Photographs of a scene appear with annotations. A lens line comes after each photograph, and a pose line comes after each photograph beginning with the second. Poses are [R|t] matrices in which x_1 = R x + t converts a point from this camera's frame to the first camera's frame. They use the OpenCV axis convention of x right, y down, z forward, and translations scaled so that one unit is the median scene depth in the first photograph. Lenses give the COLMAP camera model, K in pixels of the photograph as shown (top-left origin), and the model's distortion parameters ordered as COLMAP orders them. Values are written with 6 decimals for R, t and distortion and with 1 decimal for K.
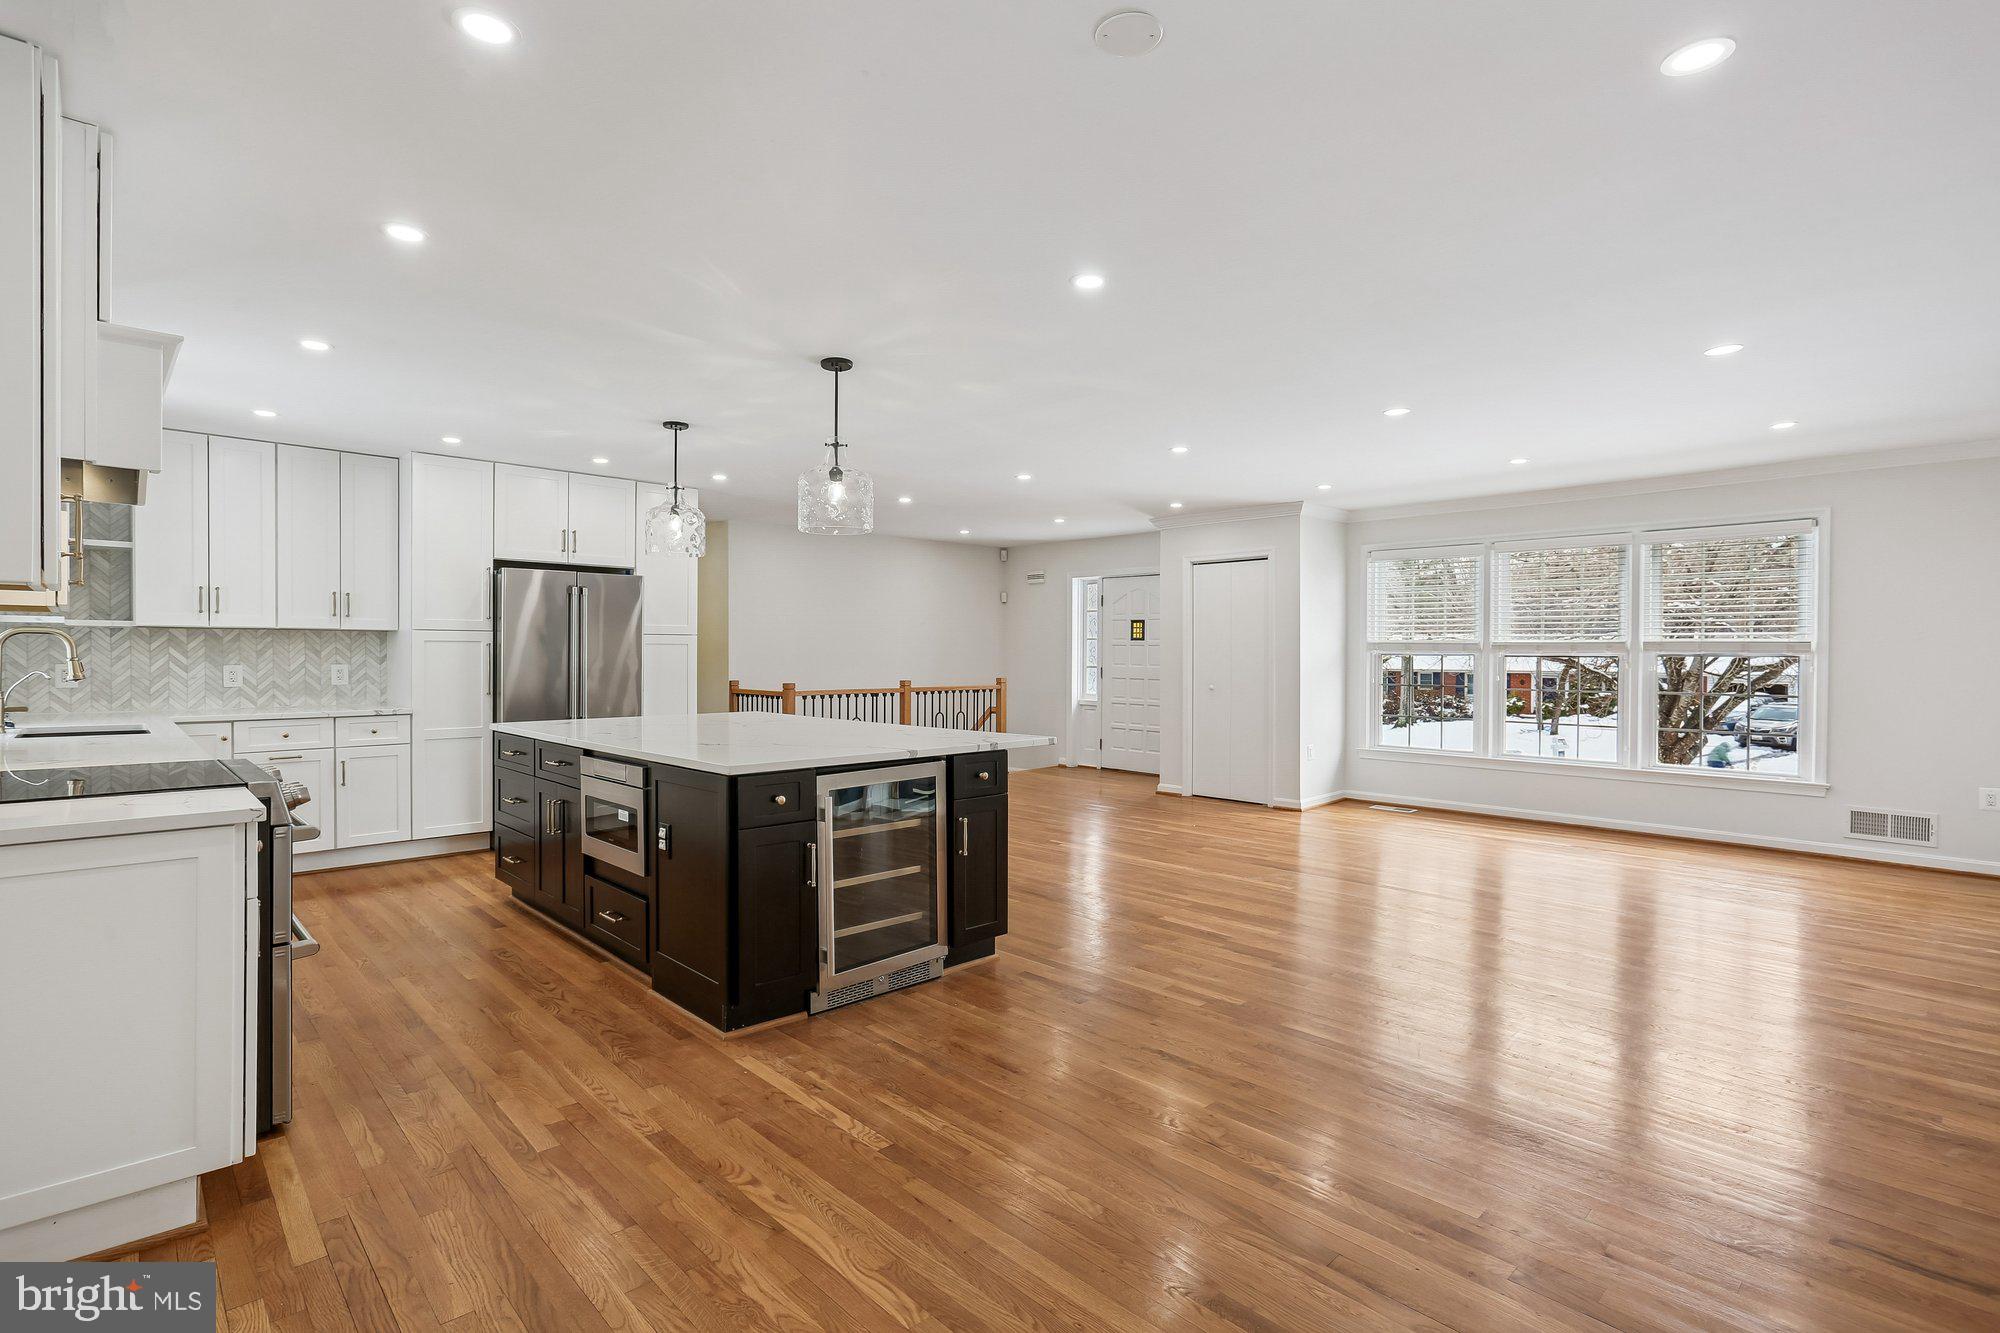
lens RADIAL K [[954.1, 0, 985.3], [0, 954.1, 654.5], [0, 0, 1]] dist [-0.009426, 0.006191]
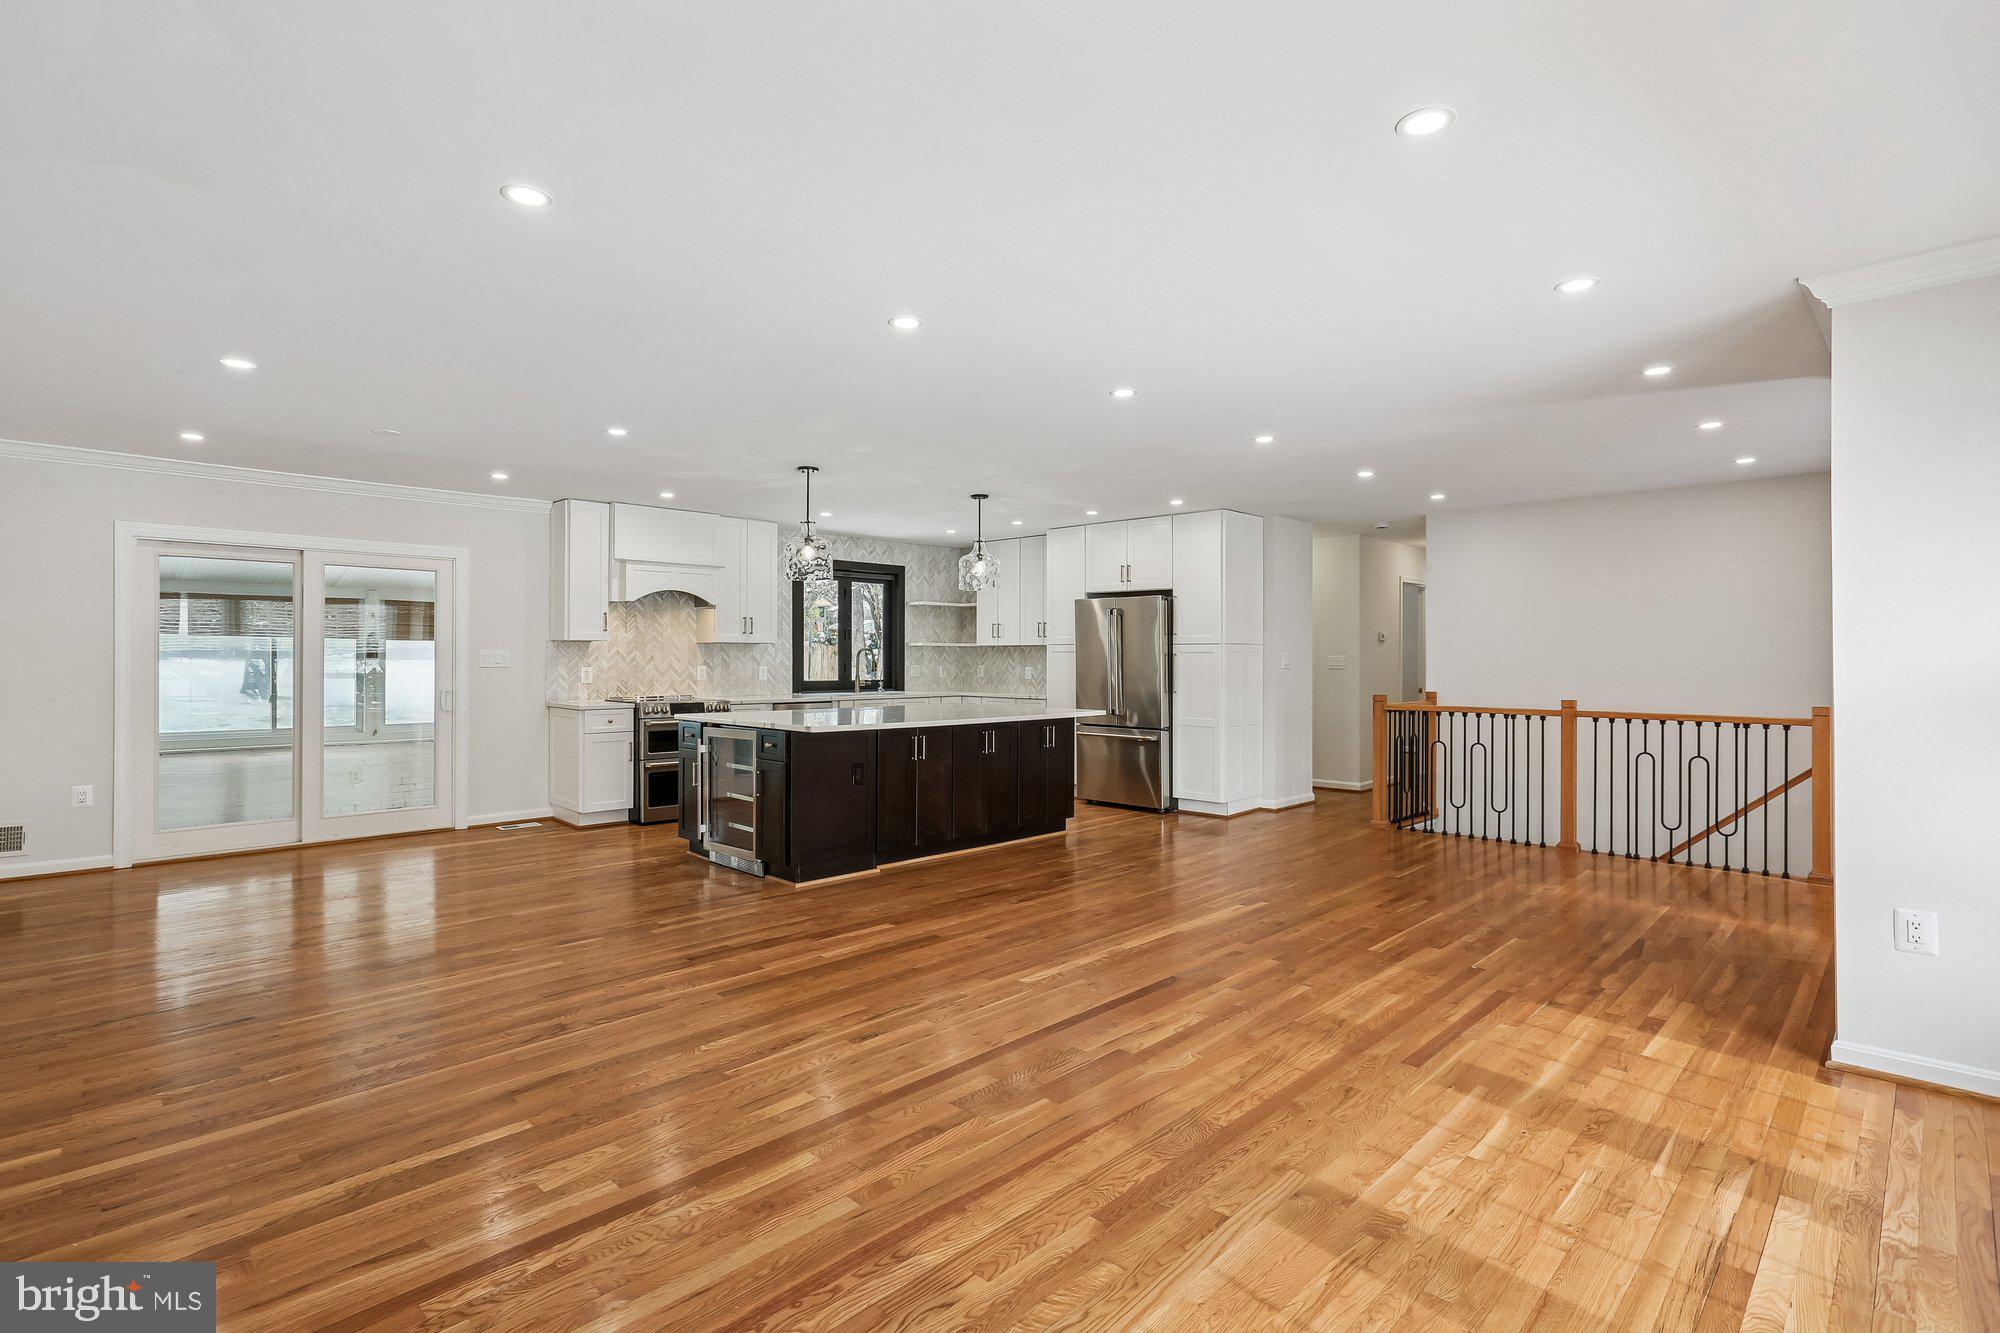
lens RADIAL K [[954.1, 0, 985.3], [0, 954.1, 654.5], [0, 0, 1]] dist [-0.009426, 0.006191]
pose [[0.033975, -0.007179, -0.999397, 1.002519], [-0.004303, 0.999964, -0.007329, 0.001938], [0.999413, 0.004549, 0.033943, 0.901299]]
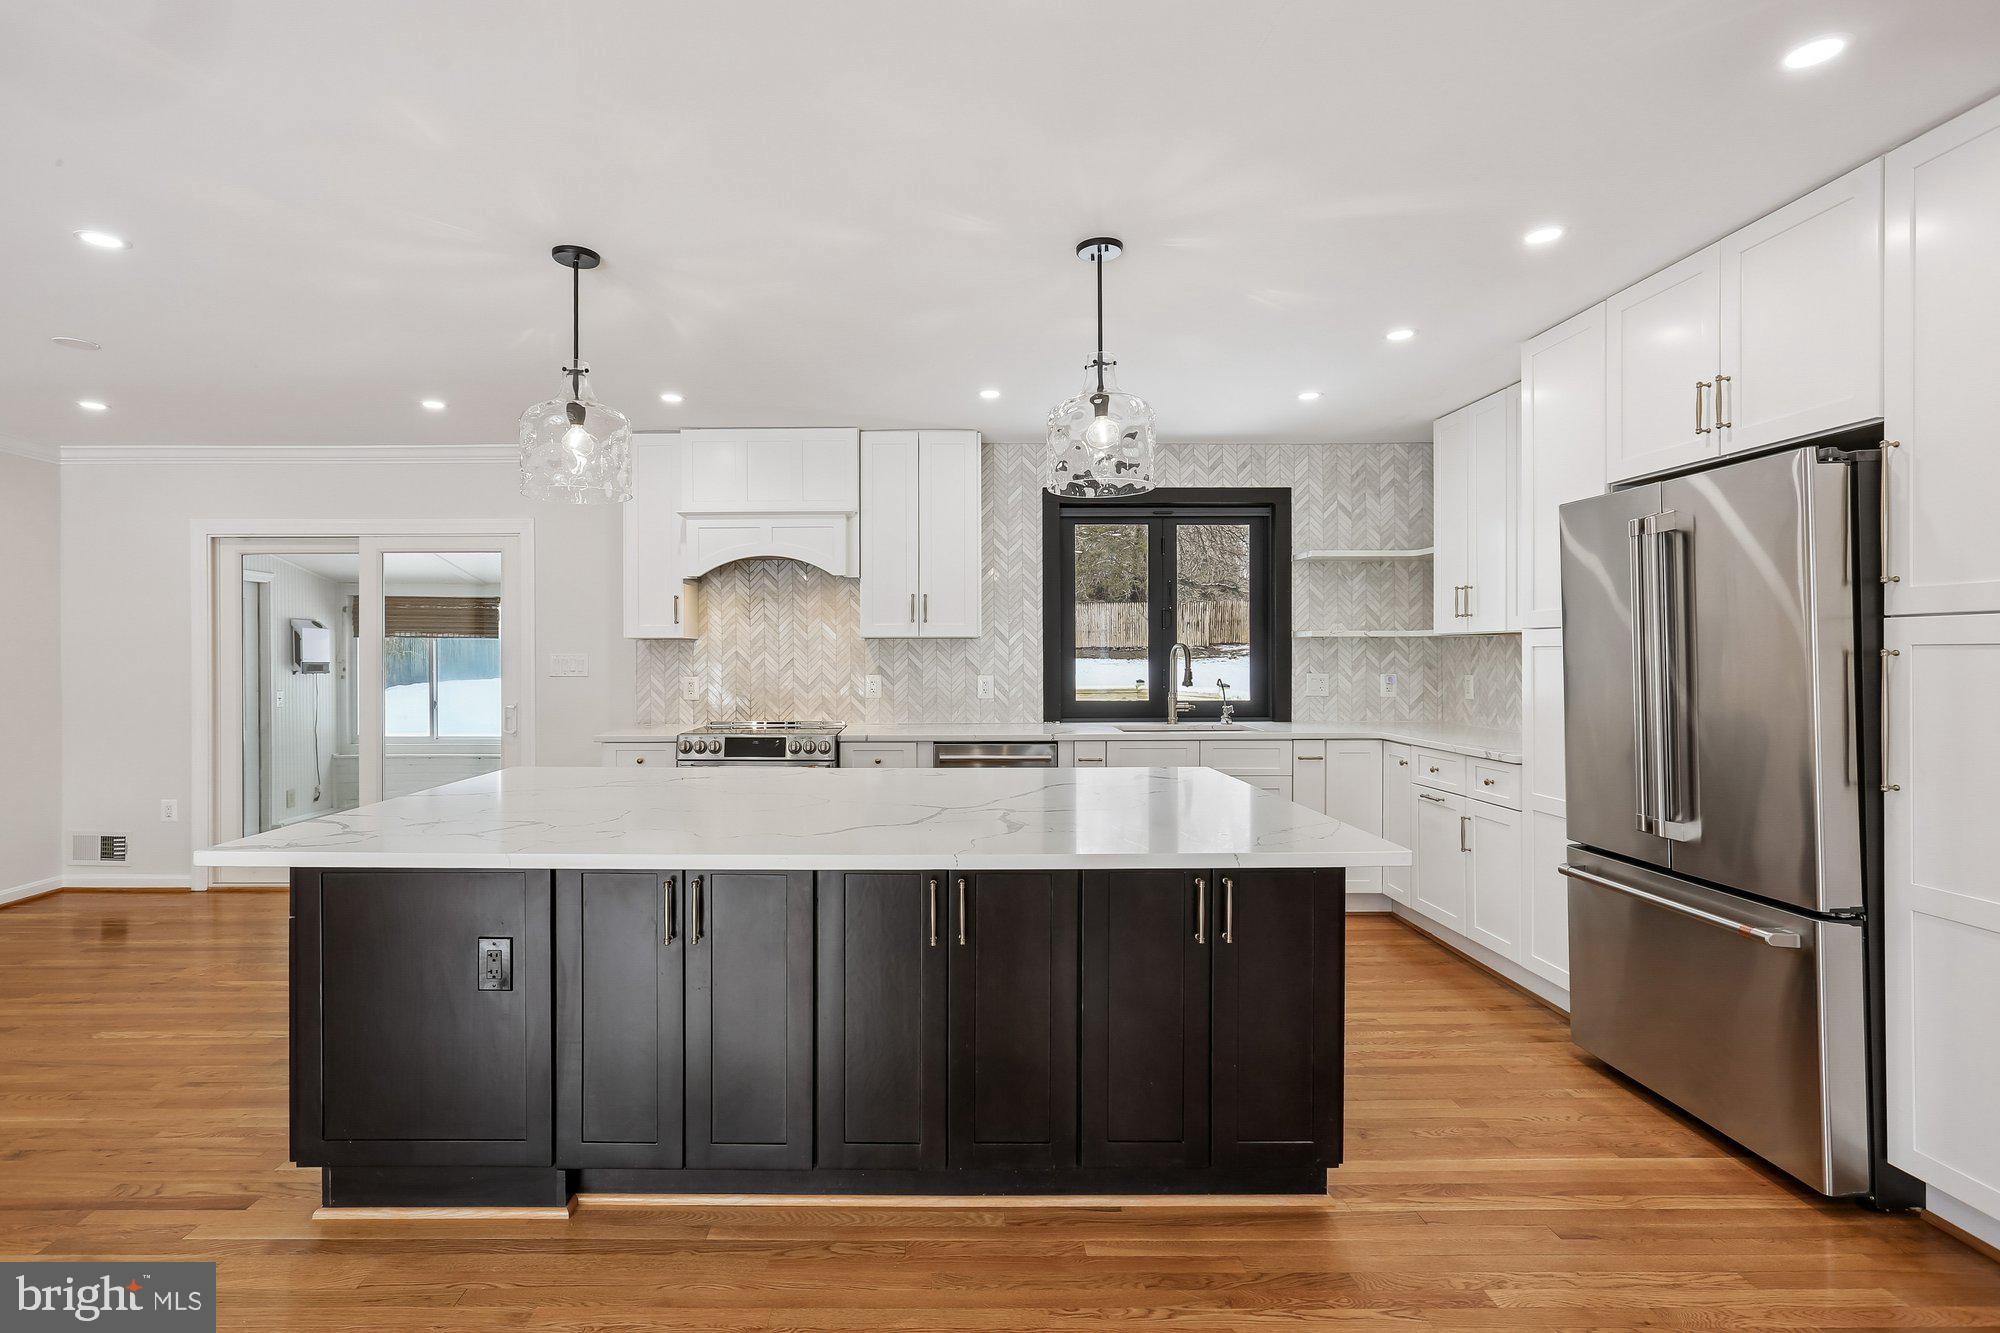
lens RADIAL K [[954.1, 0, 985.3], [0, 954.1, 654.5], [0, 0, 1]] dist [-0.009426, 0.006191]
pose [[-0.683086, -0.000097, -0.730338, 0.095425], [-0.000978, 0.999999, 0.000782, -0.010674], [0.730338, 0.001249, -0.683085, 1.241335]]
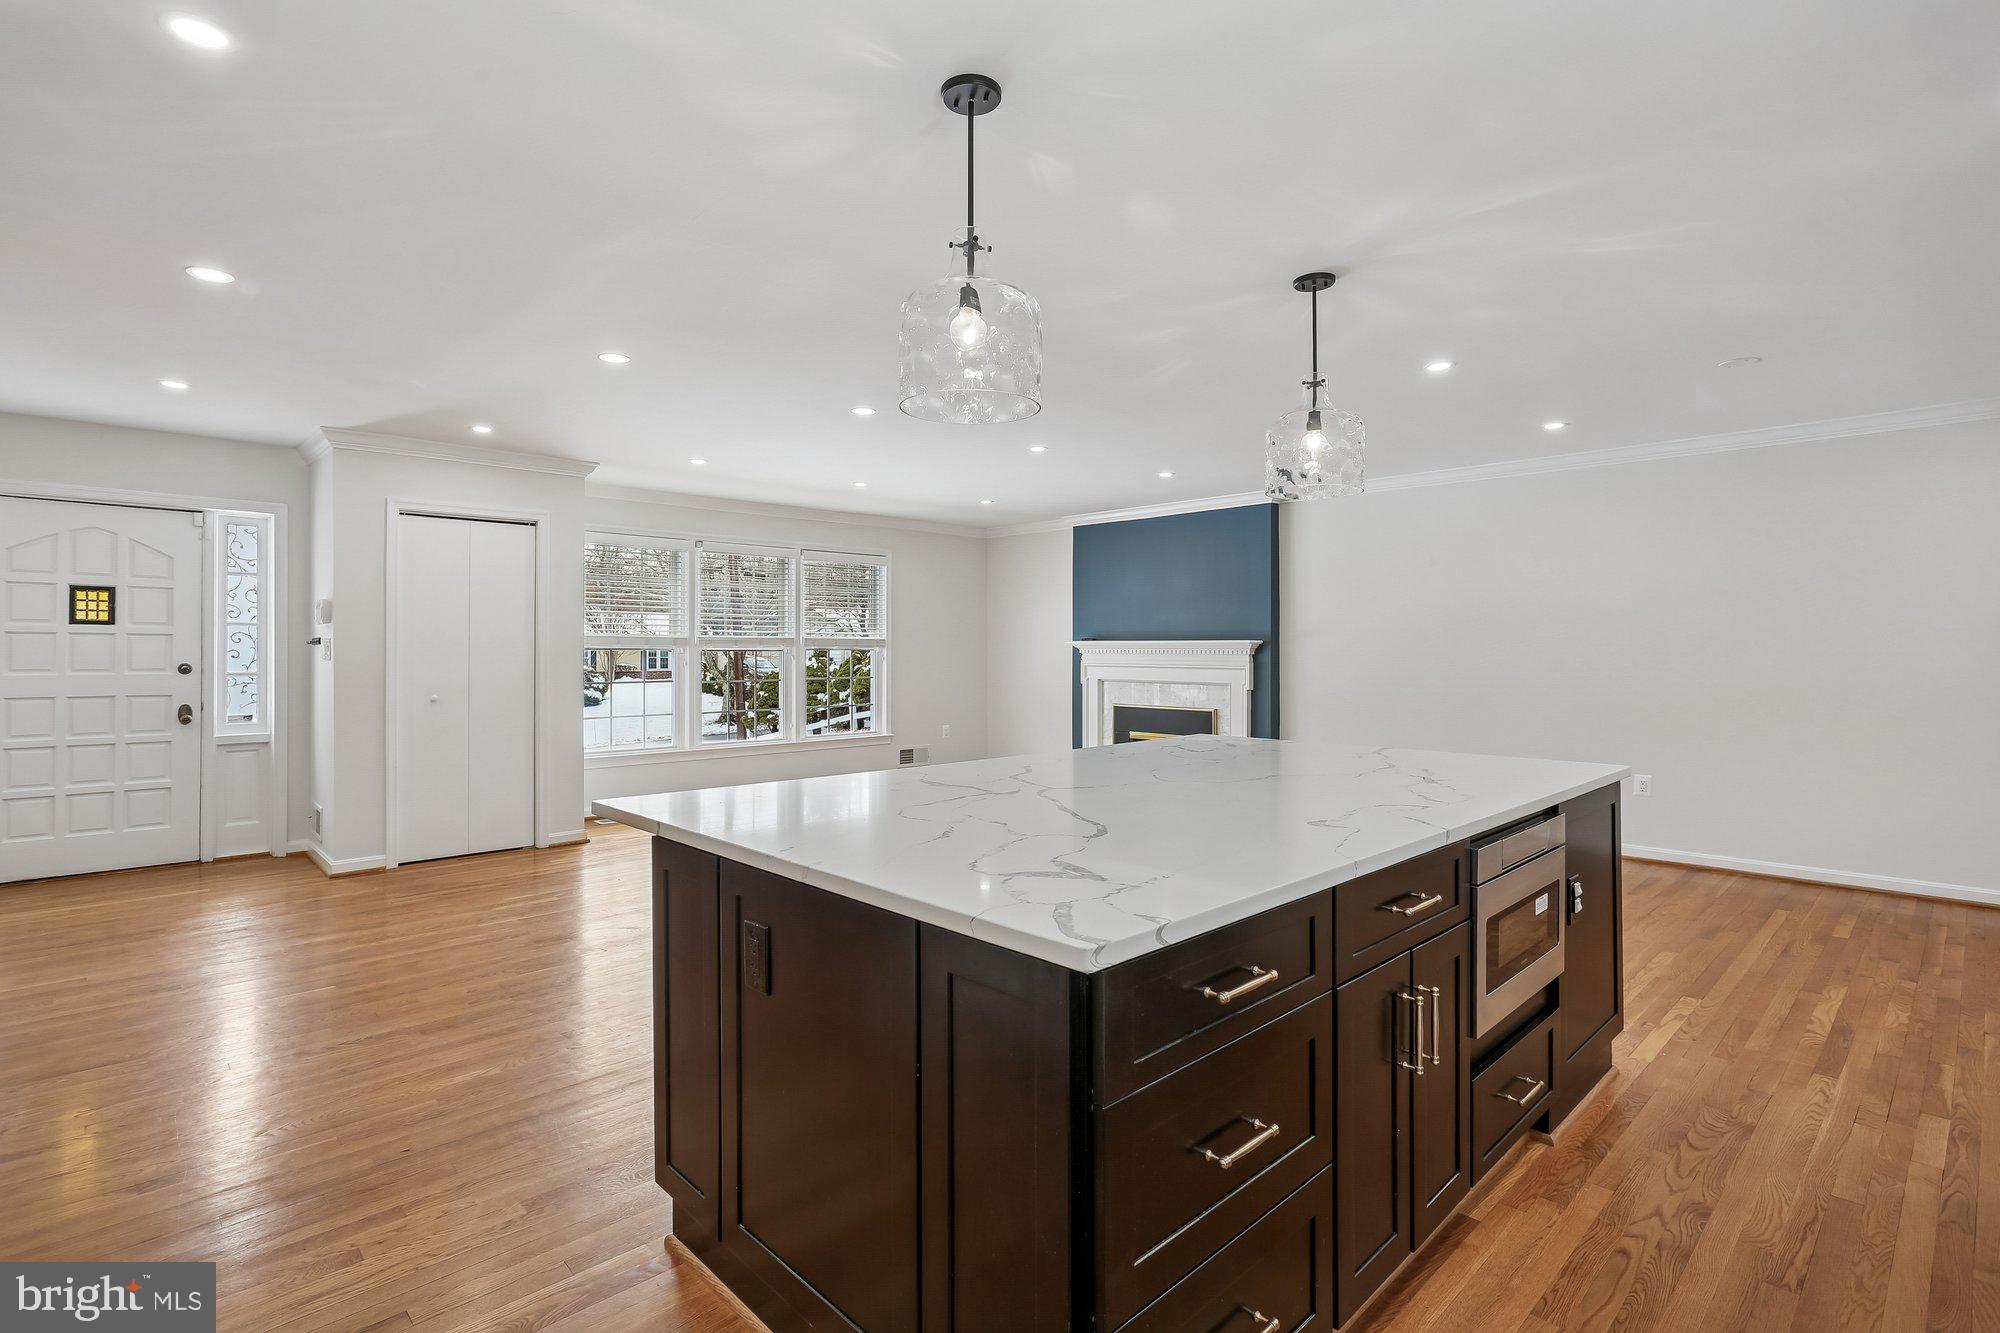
lens RADIAL K [[954.1, 0, 985.3], [0, 954.1, 654.5], [0, 0, 1]] dist [-0.009426, 0.006191]
pose [[-0.002942, -0.006942, 0.999972, -0.682450], [0.003669, 0.999969, 0.006953, -0.000575], [-0.999989, 0.003689, -0.002916, 0.931510]]
